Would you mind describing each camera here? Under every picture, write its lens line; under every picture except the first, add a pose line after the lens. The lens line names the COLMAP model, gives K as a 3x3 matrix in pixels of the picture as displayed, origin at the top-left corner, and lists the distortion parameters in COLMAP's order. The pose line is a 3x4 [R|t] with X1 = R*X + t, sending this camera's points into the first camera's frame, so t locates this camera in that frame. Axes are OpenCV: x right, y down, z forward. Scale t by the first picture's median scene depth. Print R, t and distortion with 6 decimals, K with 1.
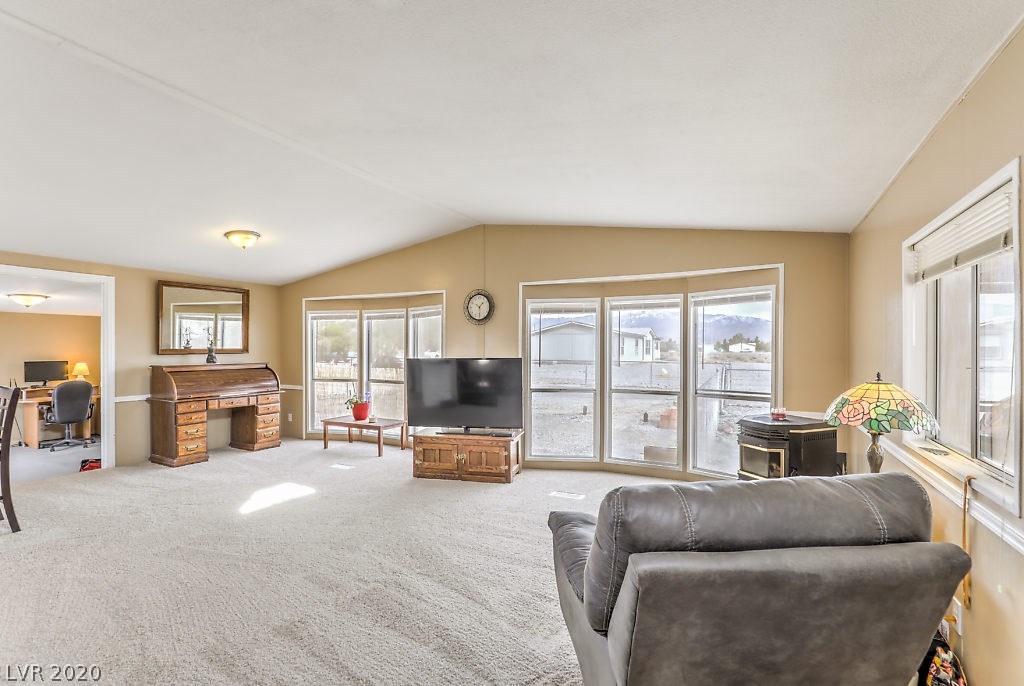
lens RADIAL K [[478.7, 0, 513.2], [0, 478.7, 350.0], [0, 0, 1]] dist [-0.002090, -0.000256]
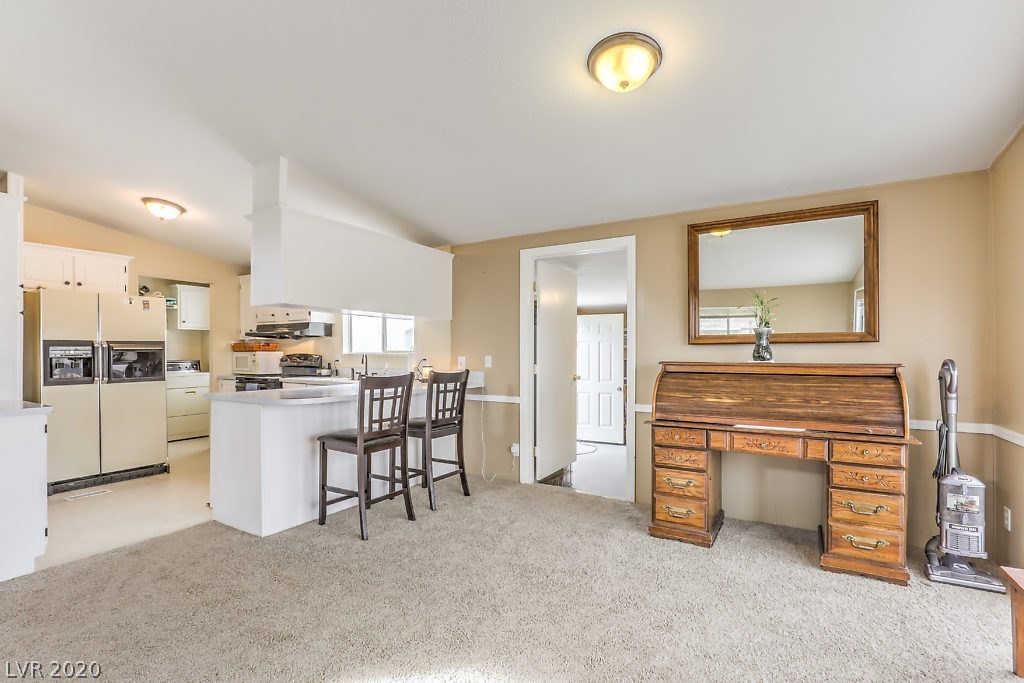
lens RADIAL K [[478.7, 0, 513.2], [0, 478.7, 348.5], [0, 0, 1]] dist [-0.002090, -0.000256]
pose [[-0.069017, -0.006111, -0.997597, -0.102978], [-0.005324, 0.999969, -0.005757, 0.019560], [0.997601, 0.004914, -0.069047, 0.815159]]
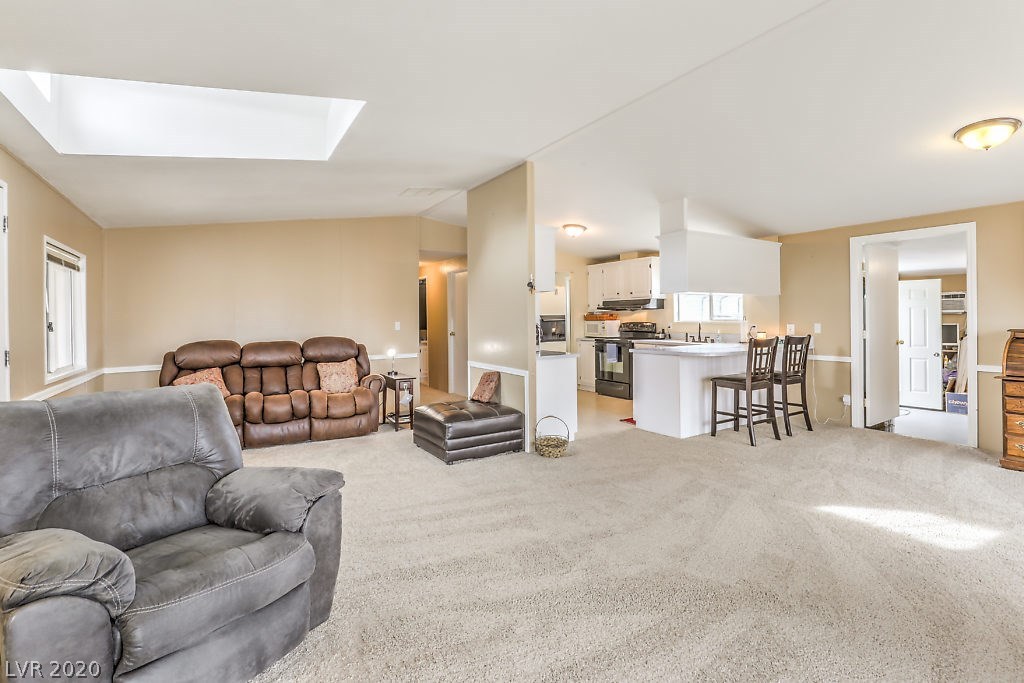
lens RADIAL K [[489.5, 0, 515.1], [0, 489.5, 316.0], [0, 0, 1]] dist [-0.001673, -0.000258]
pose [[-0.492409, 0.005472, -0.870347, 0.295009], [0.007281, 0.999971, 0.002168, 0.004487], [0.870334, -0.005269, -0.492435, 0.672963]]
